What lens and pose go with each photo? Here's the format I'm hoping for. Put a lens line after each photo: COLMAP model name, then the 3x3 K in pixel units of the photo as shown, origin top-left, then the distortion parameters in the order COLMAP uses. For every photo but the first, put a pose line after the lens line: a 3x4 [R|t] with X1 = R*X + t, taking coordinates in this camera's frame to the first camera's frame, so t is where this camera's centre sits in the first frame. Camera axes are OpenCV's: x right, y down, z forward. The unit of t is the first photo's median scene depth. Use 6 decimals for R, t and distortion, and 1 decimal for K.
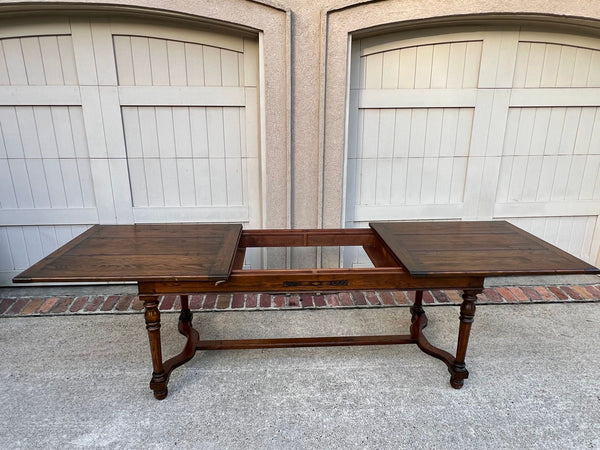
lens RADIAL K [[402.5, 0, 299.2], [0, 402.5, 232.1], [0, 0, 1]] dist [-0.008511, 0.002143]
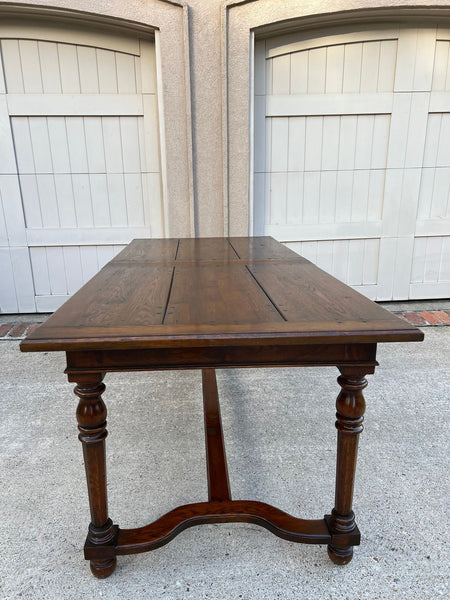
lens RADIAL K [[451.3, 0, 223.0], [0, 451.3, 305.5], [0, 0, 1]] dist [0.051310, -0.061014]
pose [[0.999863, -0.016128, -0.003768, 0.049598], [0.016131, 0.999870, 0.000669, 0.137506], [0.003757, -0.000730, 0.999993, -0.060264]]
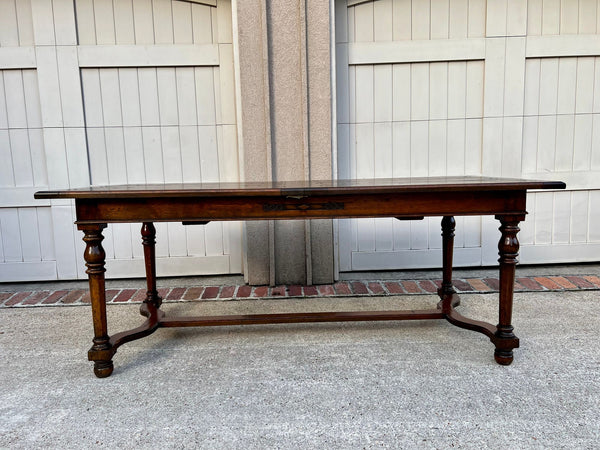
lens RADIAL K [[451.3, 0, 300.7], [0, 451.3, 227.9], [0, 0, 1]] dist [0.051310, -0.061014]
pose [[0.998835, -0.024717, -0.041439, 0.080997], [0.017436, 0.985689, -0.167669, 0.221342], [0.044991, 0.166751, 0.984972, 0.085930]]
